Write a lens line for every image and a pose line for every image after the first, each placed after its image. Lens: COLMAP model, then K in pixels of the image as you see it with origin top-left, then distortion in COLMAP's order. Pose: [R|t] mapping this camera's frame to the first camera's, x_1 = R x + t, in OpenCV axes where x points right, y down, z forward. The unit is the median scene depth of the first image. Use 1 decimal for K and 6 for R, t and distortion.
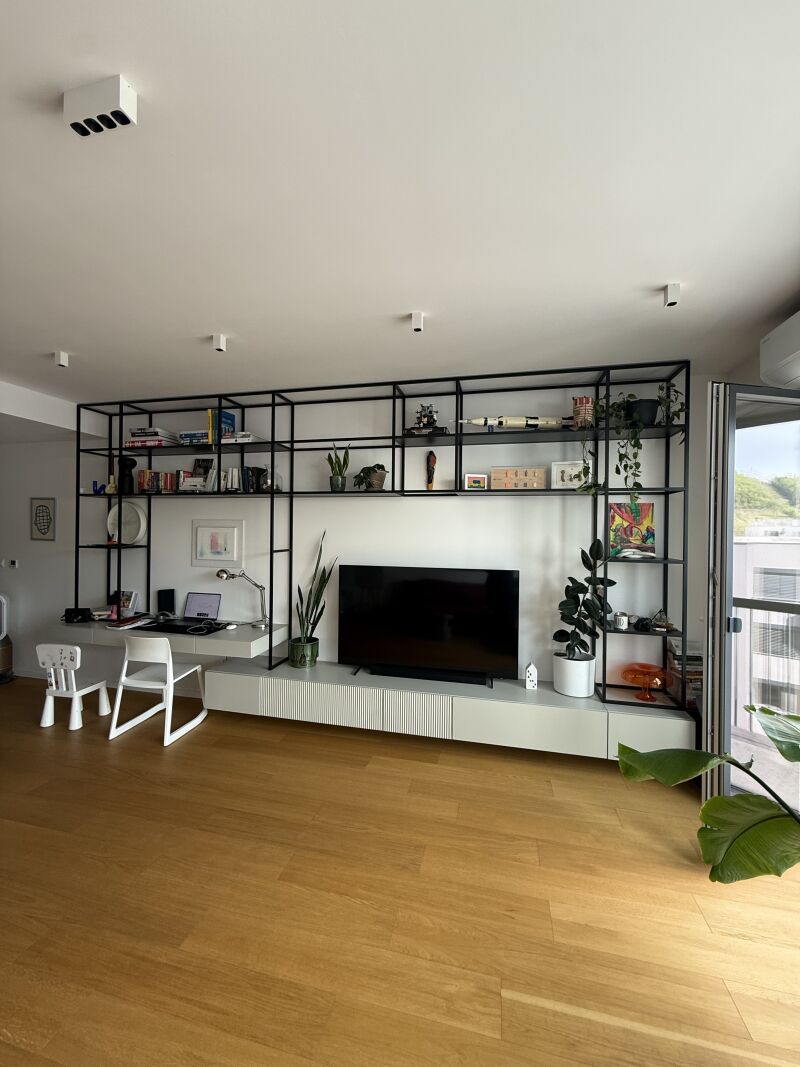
lens RADIAL K [[423.9, 0, 400.0], [0, 423.9, 530.2], [0, 0, 1]] dist [-0.001518, 0.000429]
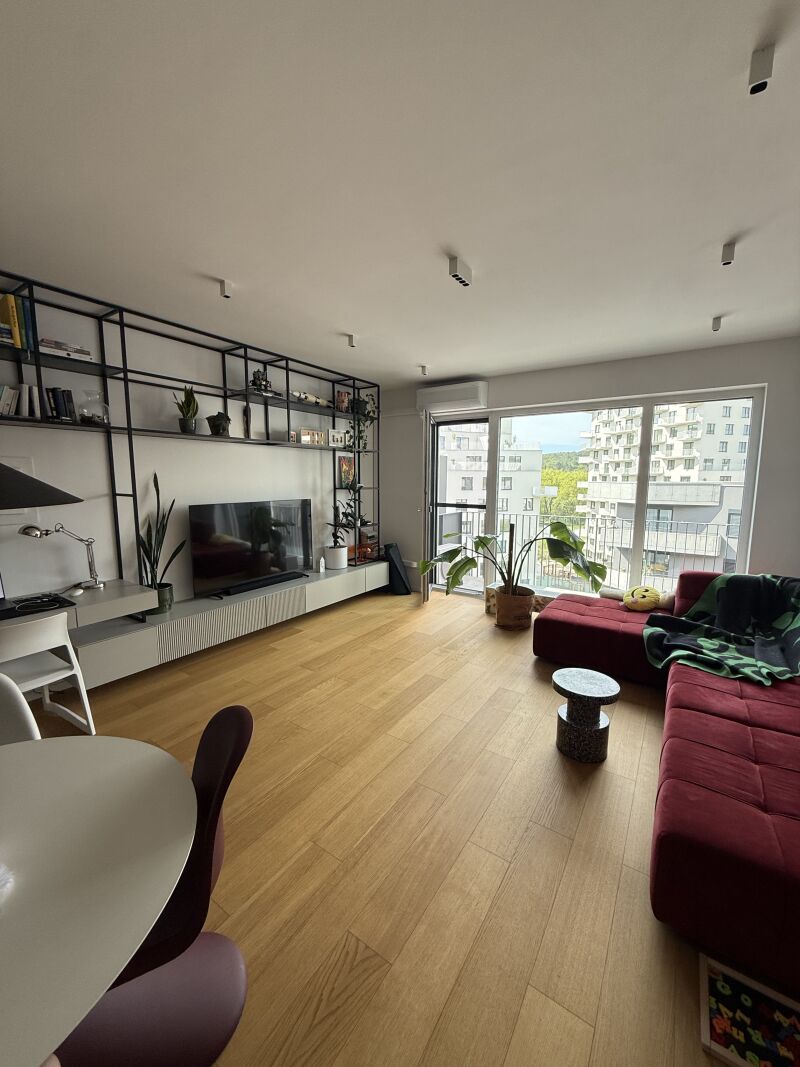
lens RADIAL K [[424.7, 0, 400.0], [0, 424.7, 533.5], [0, 0, 1]] dist [-0.002438, -0.000091]
pose [[0.346520, -0.130533, 0.928916, -0.918475], [0.007133, 0.990609, 0.136541, 0.010938], [-0.938015, -0.040688, 0.344197, 0.150514]]
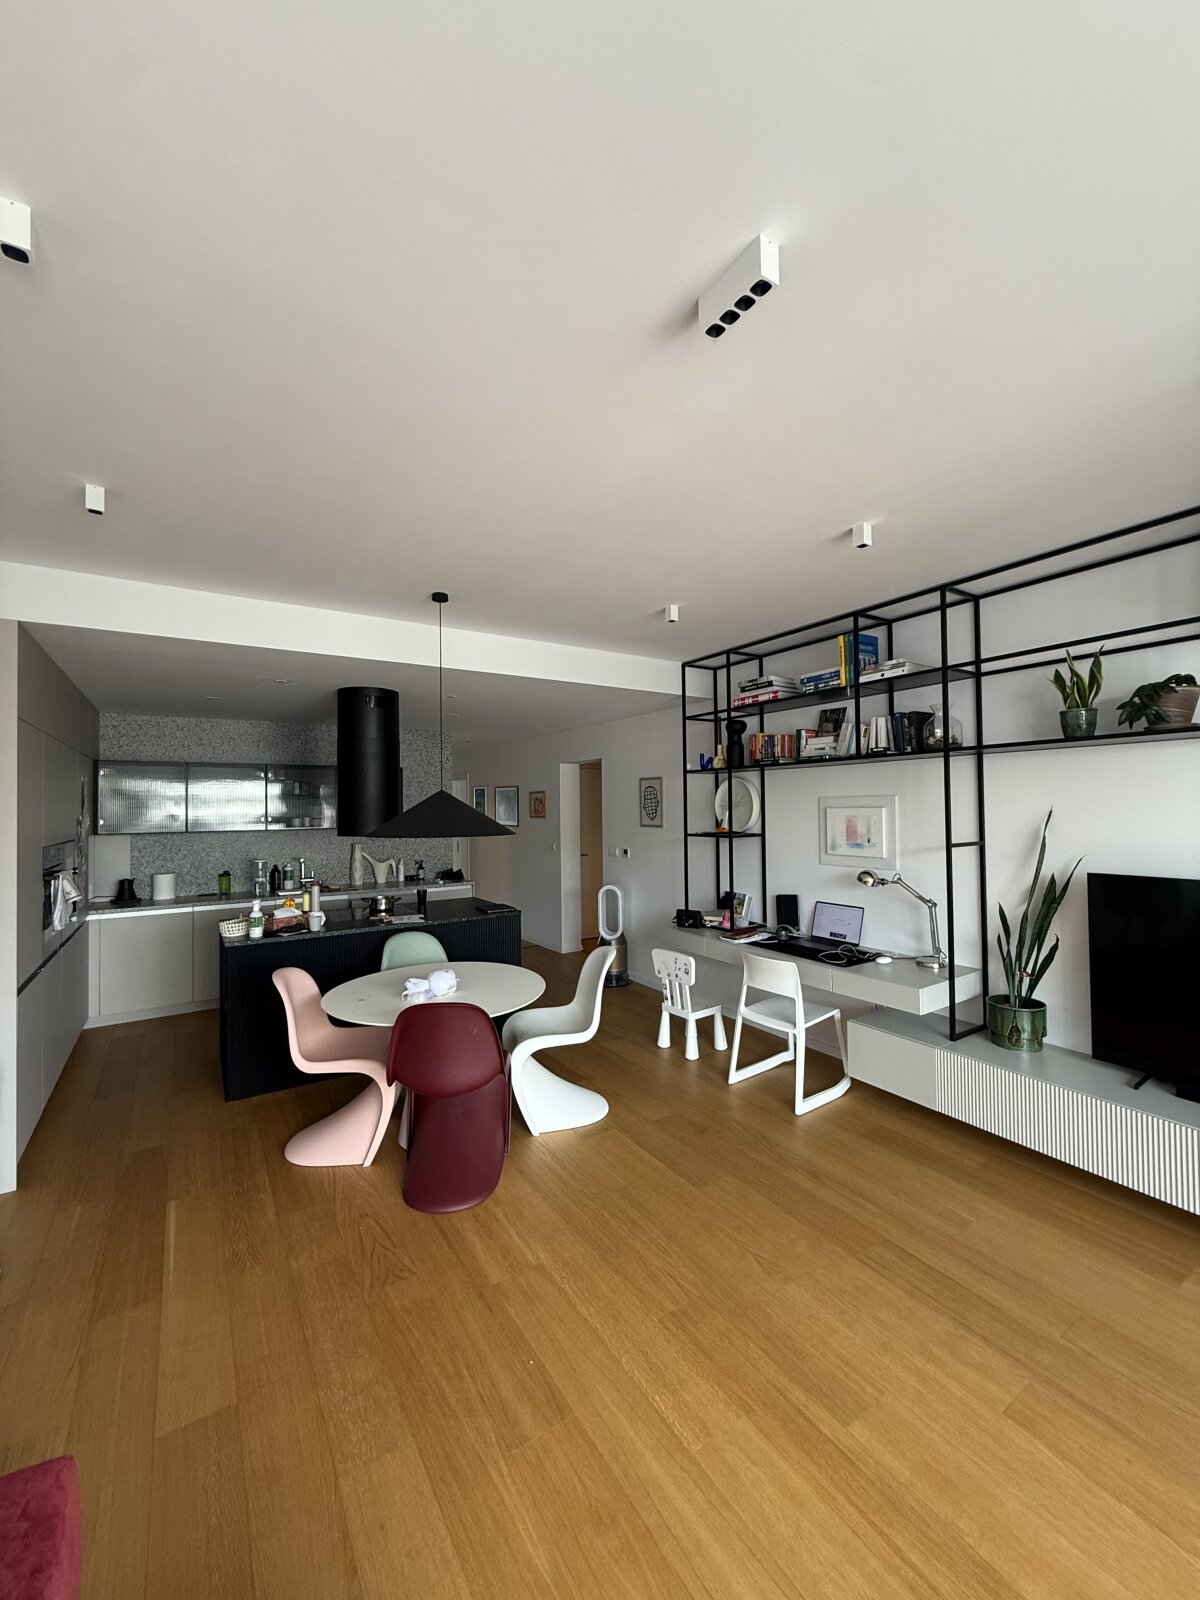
lens RADIAL K [[635.6, 0, 600.0], [0, 635.6, 795.0], [0, 0, 1]] dist [-0.001518, 0.000429]
pose [[0.723110, -0.035443, -0.689823, -0.030810], [0.020441, 0.999343, -0.029919, -0.005262], [0.690431, 0.007534, 0.723359, -0.011199]]
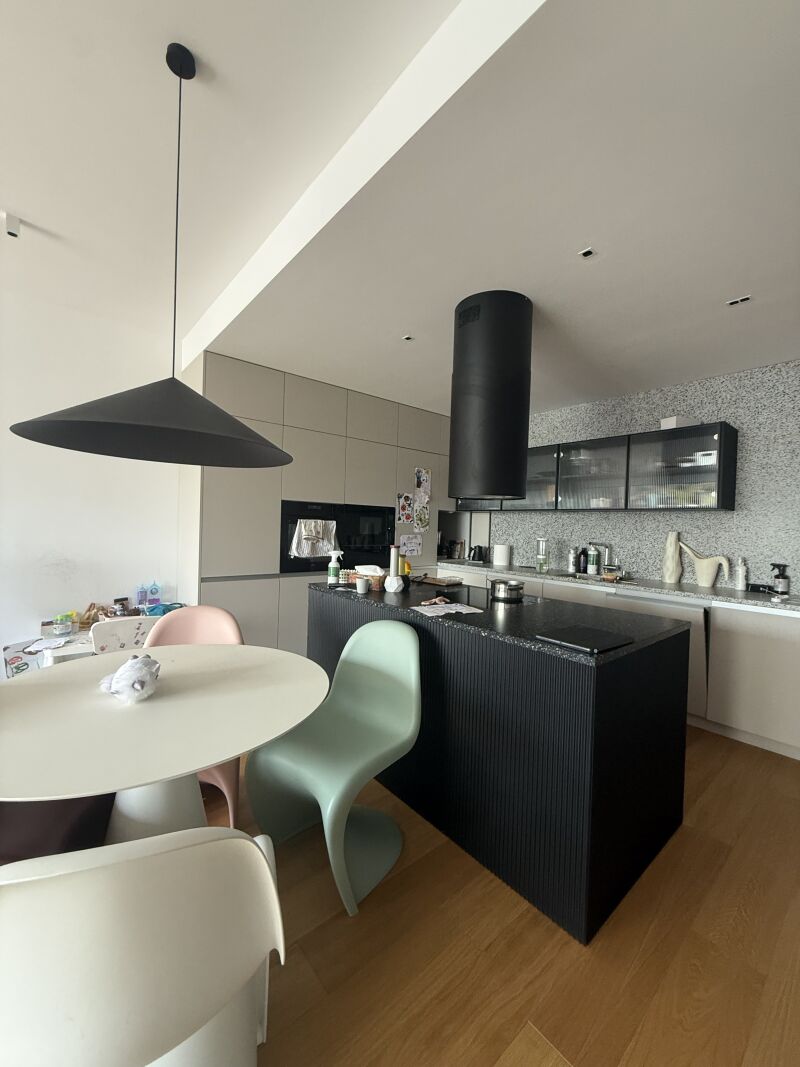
lens RADIAL K [[423.9, 0, 400.0], [0, 423.9, 530.2], [0, 0, 1]] dist [-0.001518, 0.000429]
pose [[-0.591365, -0.021271, -0.806123, -0.646834], [-0.037924, 0.999280, 0.001453, 0.083039], [0.805512, 0.031431, -0.591746, 0.881801]]
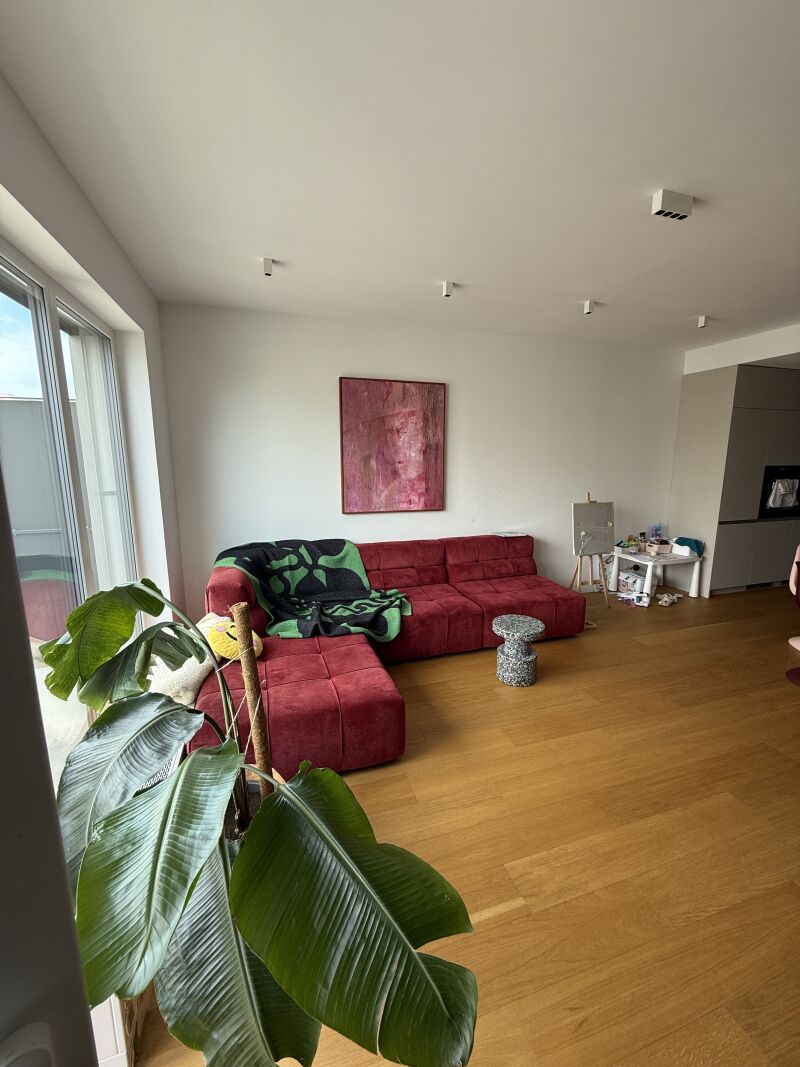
lens RADIAL K [[423.9, 0, 400.0], [0, 423.9, 530.2], [0, 0, 1]] dist [-0.001518, 0.000429]
pose [[-0.856752, 0.075382, -0.510189, 0.390583], [-0.011425, 0.986243, 0.164907, 0.019993], [0.515602, 0.147113, -0.844105, 0.649085]]
